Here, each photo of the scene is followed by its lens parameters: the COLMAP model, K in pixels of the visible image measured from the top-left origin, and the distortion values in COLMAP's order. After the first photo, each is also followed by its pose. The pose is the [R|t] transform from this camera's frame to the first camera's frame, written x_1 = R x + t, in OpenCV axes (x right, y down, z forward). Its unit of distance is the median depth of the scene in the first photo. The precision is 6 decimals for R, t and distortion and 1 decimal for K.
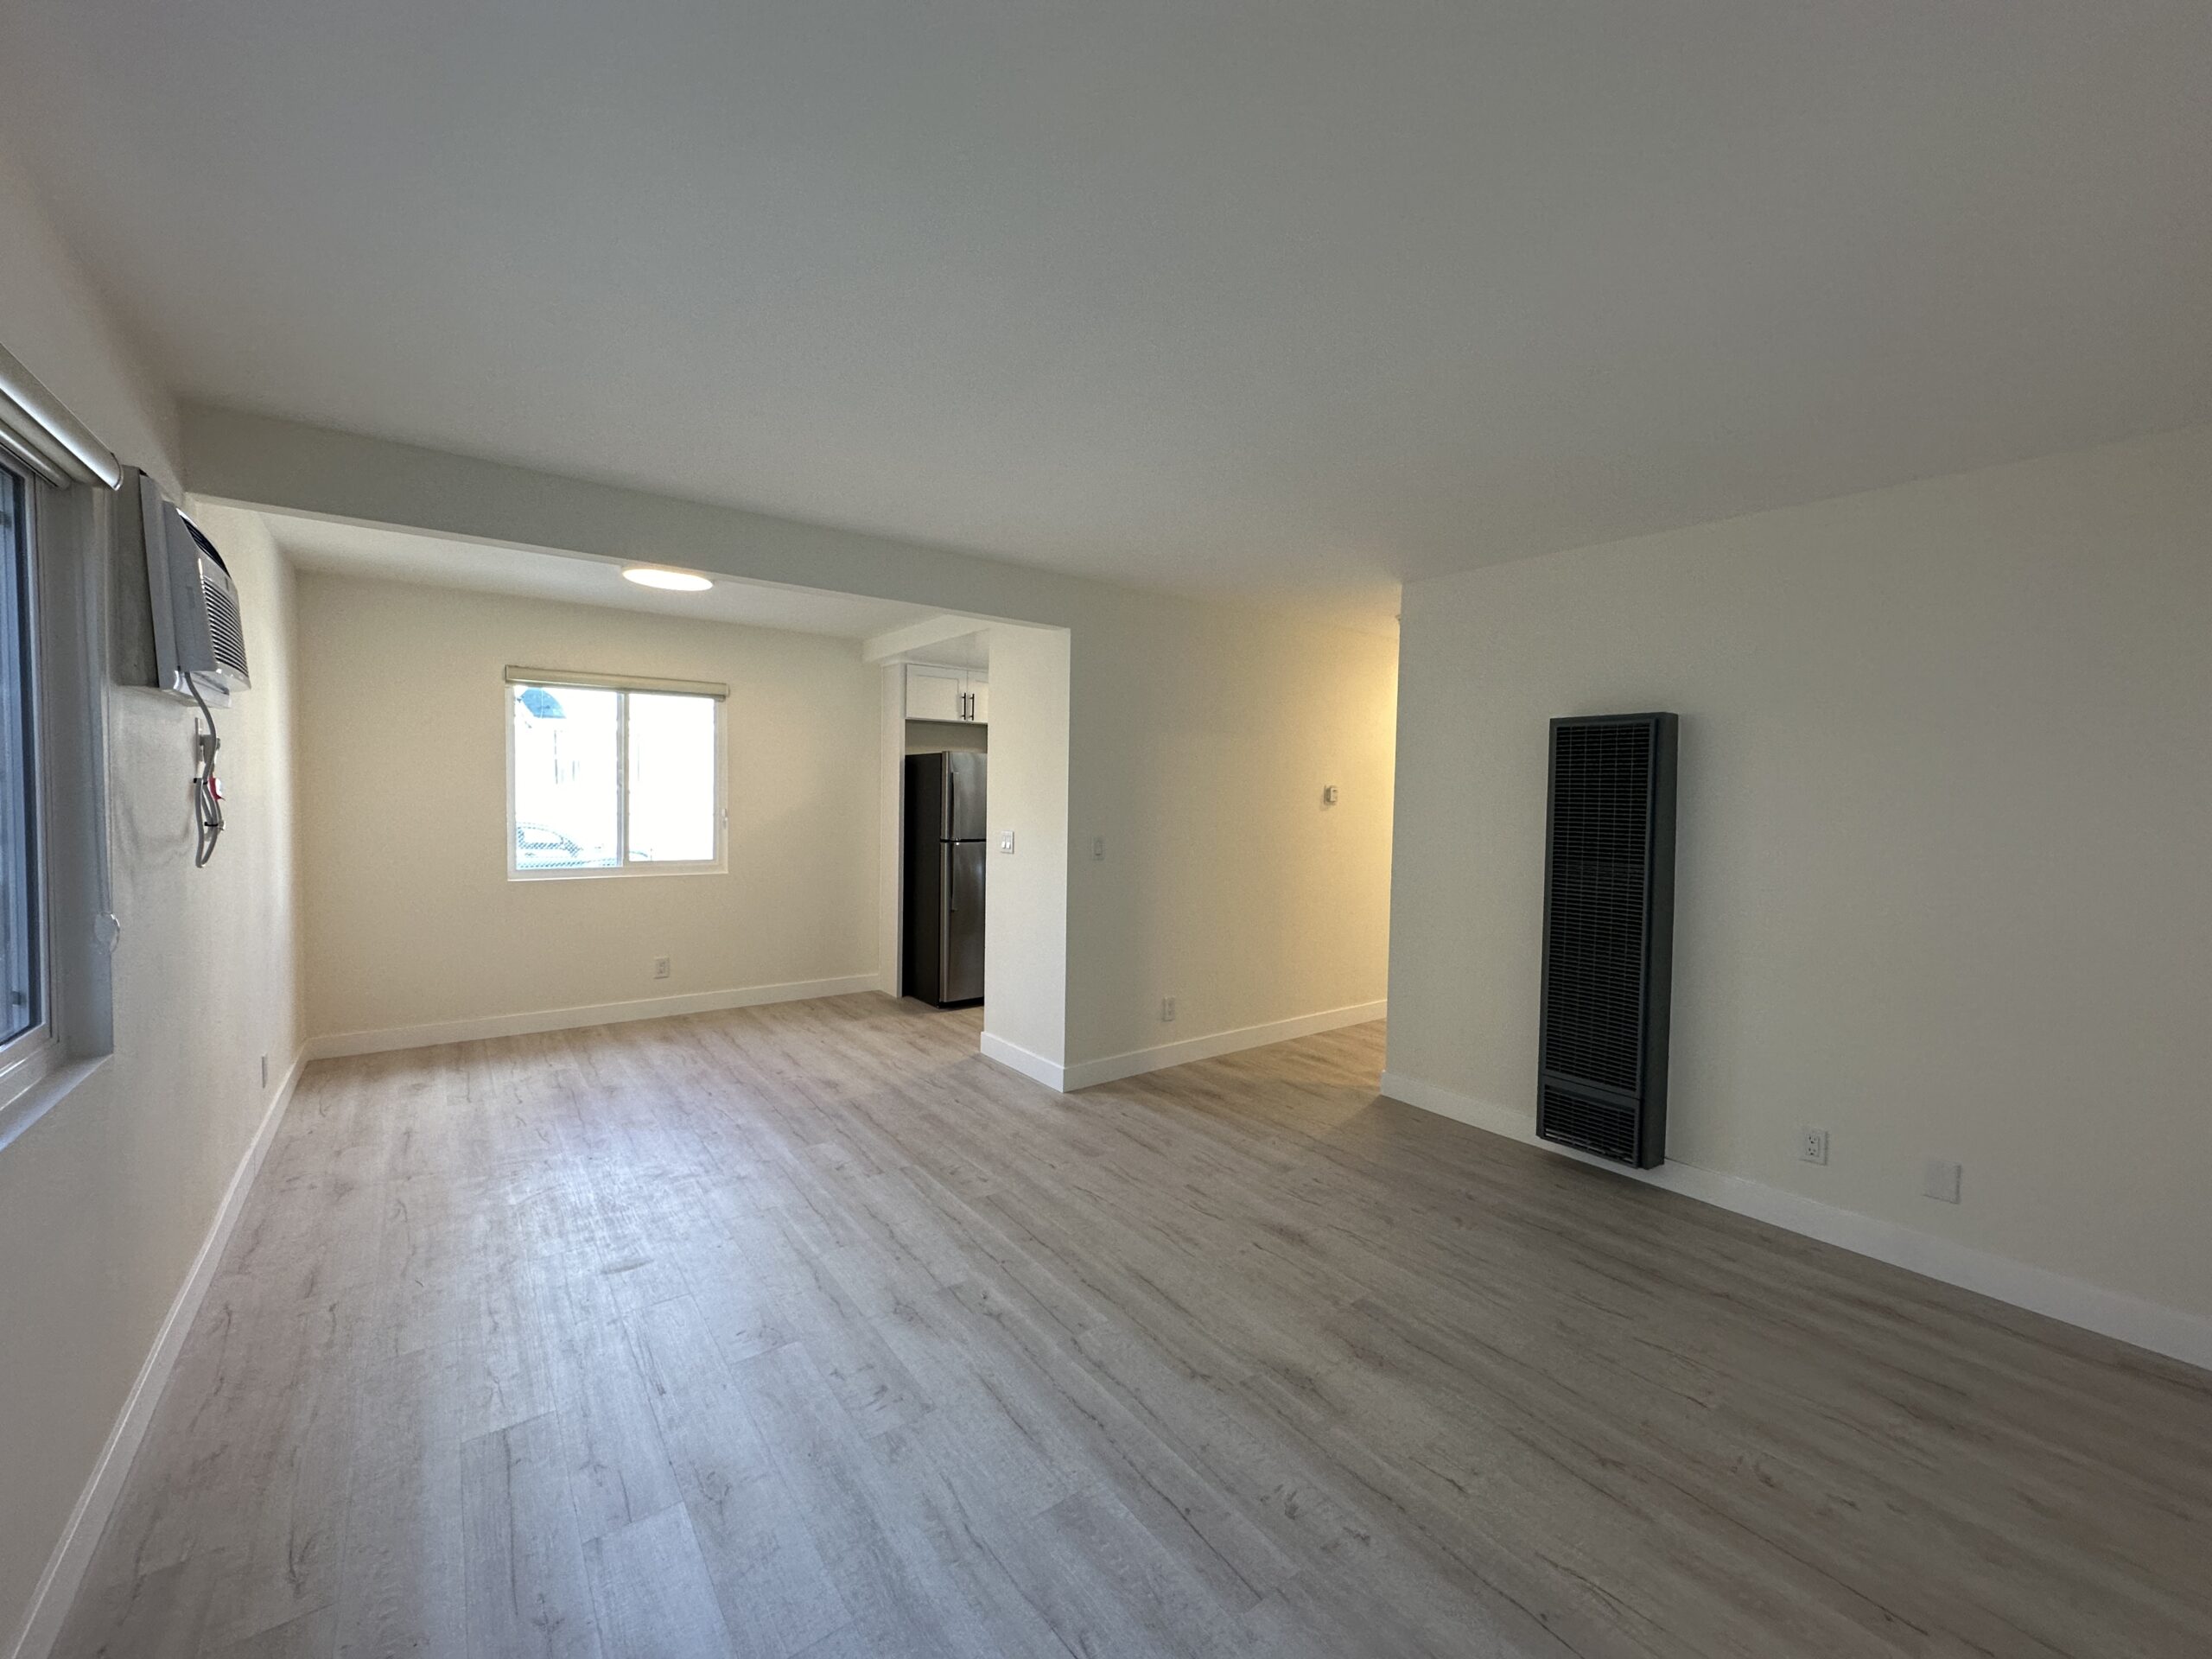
lens RADIAL K [[881.4, 0, 1104.6], [0, 881.4, 828.6], [0, 0, 1]] dist [0.000365, 0.000245]
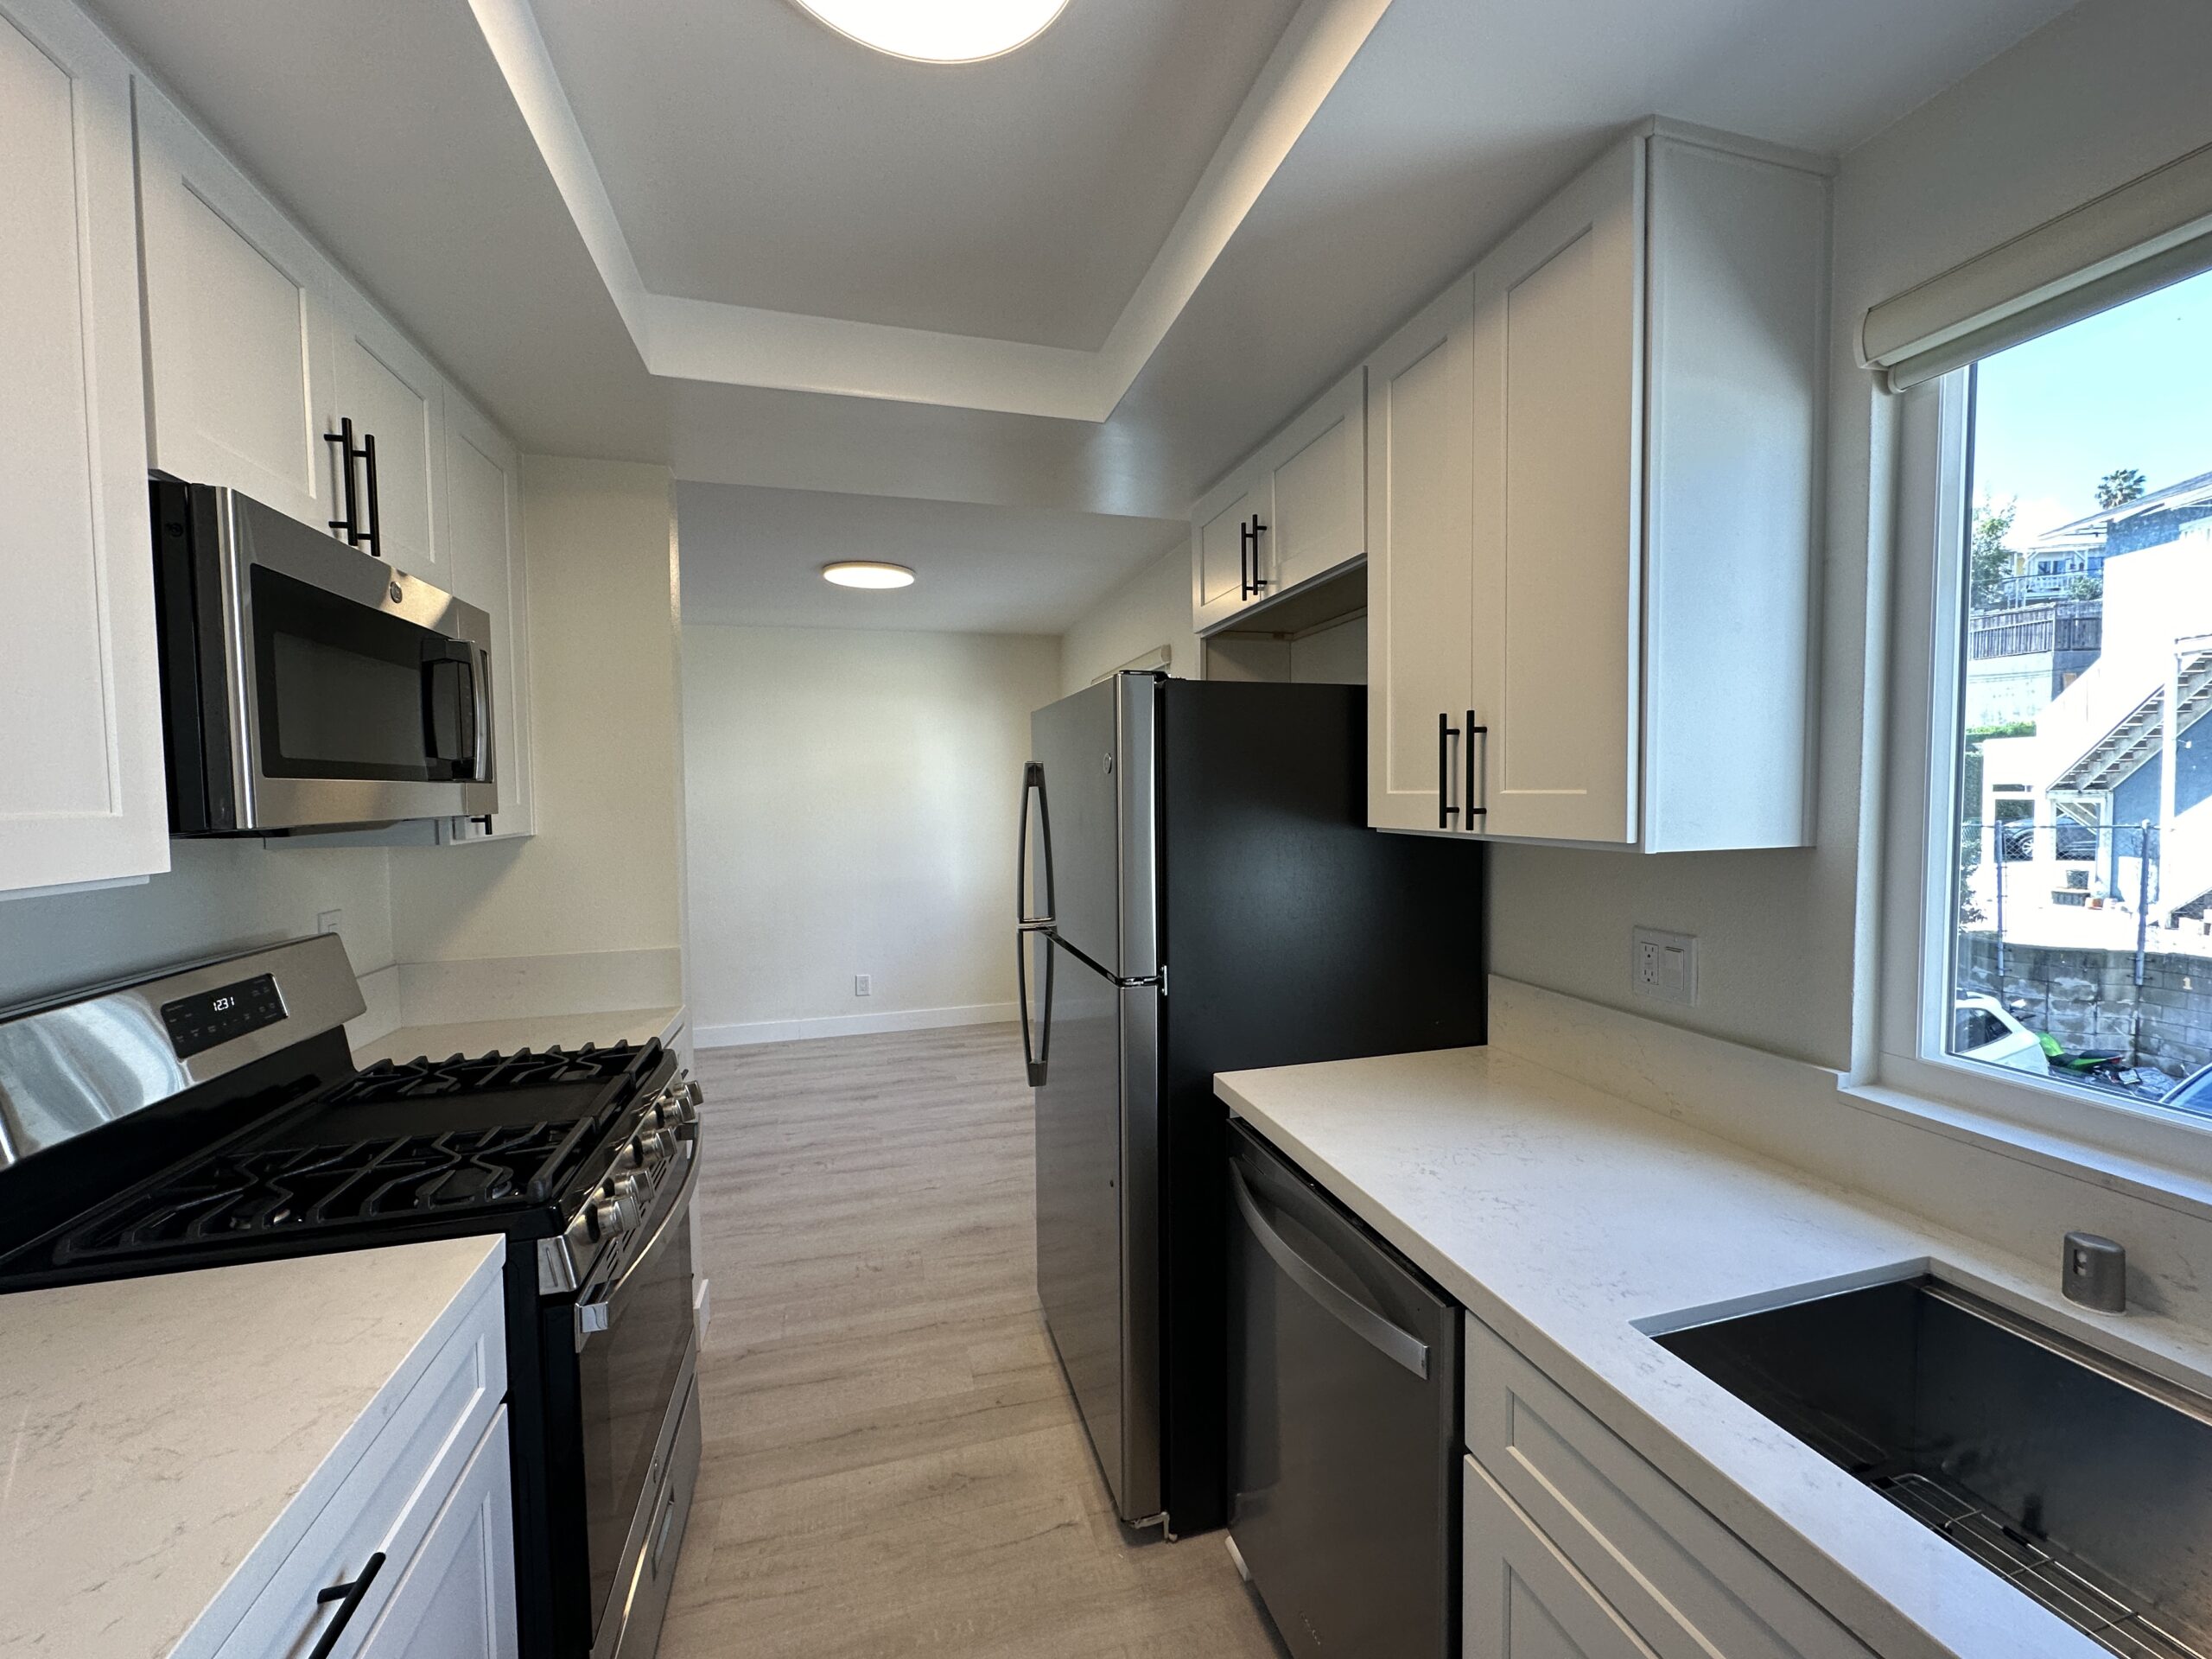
lens RADIAL K [[881.4, 0, 1104.6], [0, 881.4, 828.6], [0, 0, 1]] dist [0.000365, 0.000245]
pose [[-0.369185, 0.027786, -0.928941, 0.383514], [-0.034745, 0.998442, 0.043673, -0.098002], [0.928706, 0.048400, -0.367644, 2.174003]]
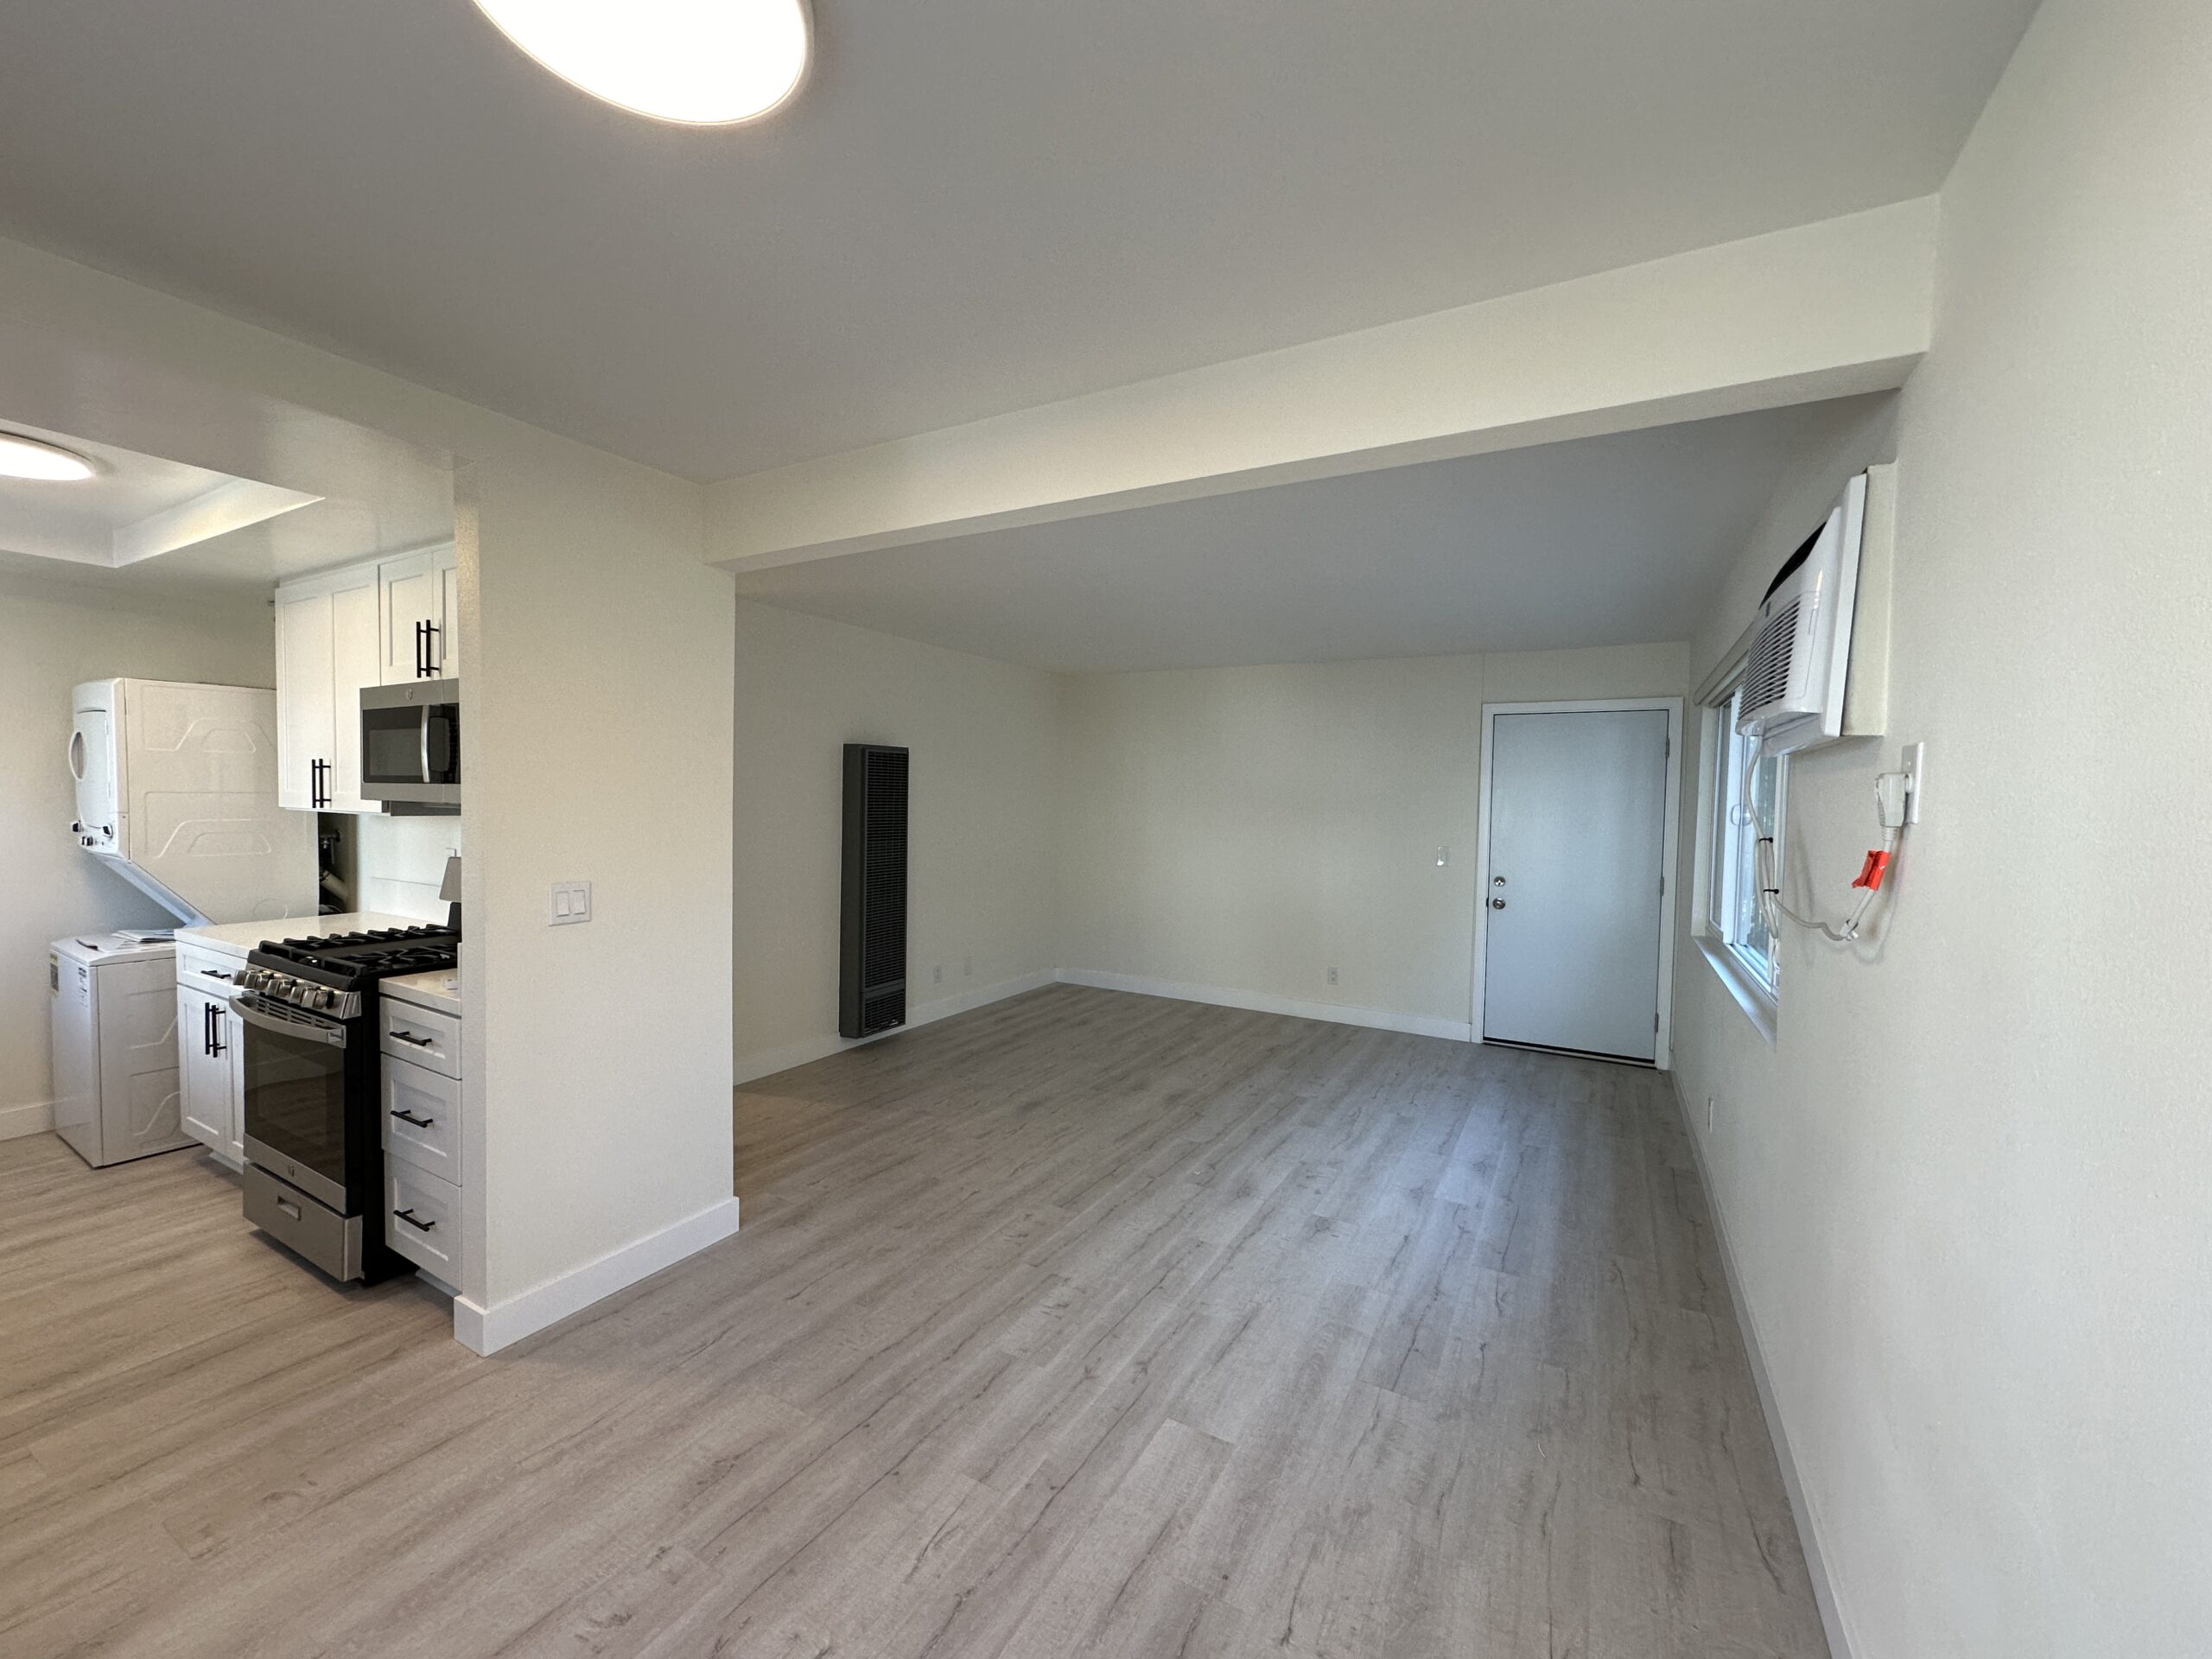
lens RADIAL K [[881.4, 0, 1104.6], [0, 881.4, 828.6], [0, 0, 1]] dist [0.000365, 0.000245]
pose [[-0.398205, -0.058581, 0.915424, -1.081175], [0.011131, 0.997577, 0.068680, -0.091110], [-0.917229, 0.037539, -0.396587, 1.363174]]
